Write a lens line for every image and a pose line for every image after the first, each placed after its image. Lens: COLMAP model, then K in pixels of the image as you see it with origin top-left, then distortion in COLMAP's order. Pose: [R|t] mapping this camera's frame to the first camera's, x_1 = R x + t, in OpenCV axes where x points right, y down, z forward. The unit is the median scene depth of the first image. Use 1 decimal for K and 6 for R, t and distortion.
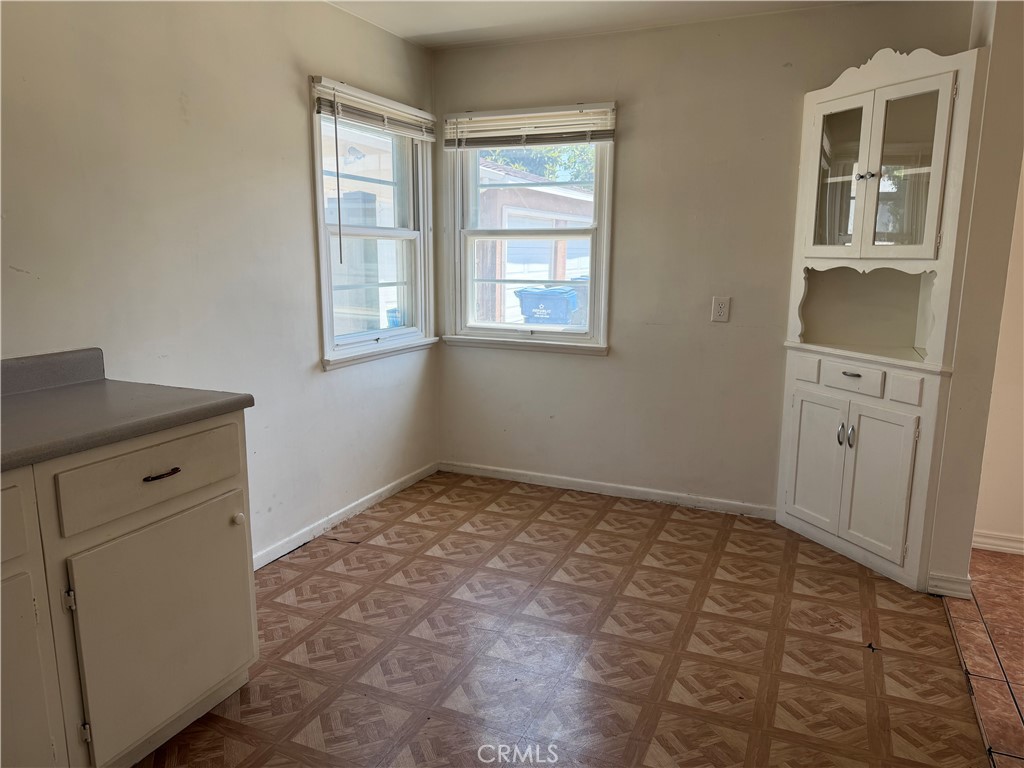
lens RADIAL K [[714.2, 0, 513.5], [0, 714.2, 382.7], [0, 0, 1]] dist [0.059785, -0.076887]
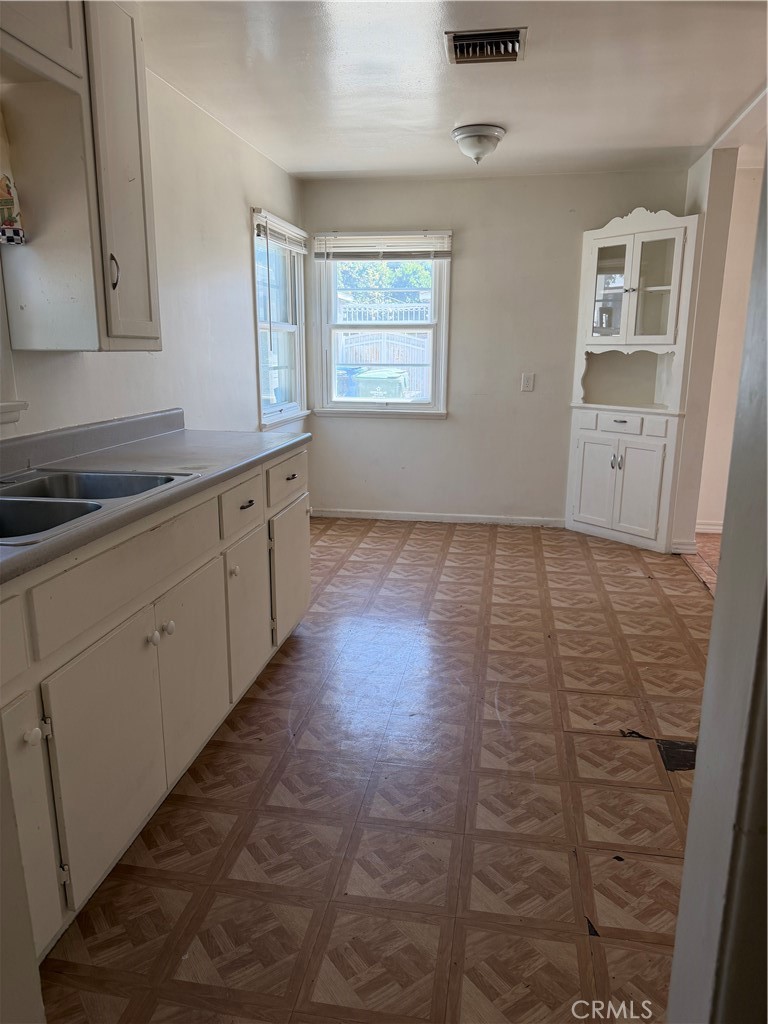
lens RADIAL K [[708.5, 0, 387.7], [0, 708.5, 510.9], [0, 0, 1]] dist [0.149021, -0.263321]
pose [[0.970416, -0.057745, 0.234432, -0.359502], [0.046142, 0.997437, 0.054688, 0.067923], [-0.236989, -0.042253, 0.970593, -0.355130]]
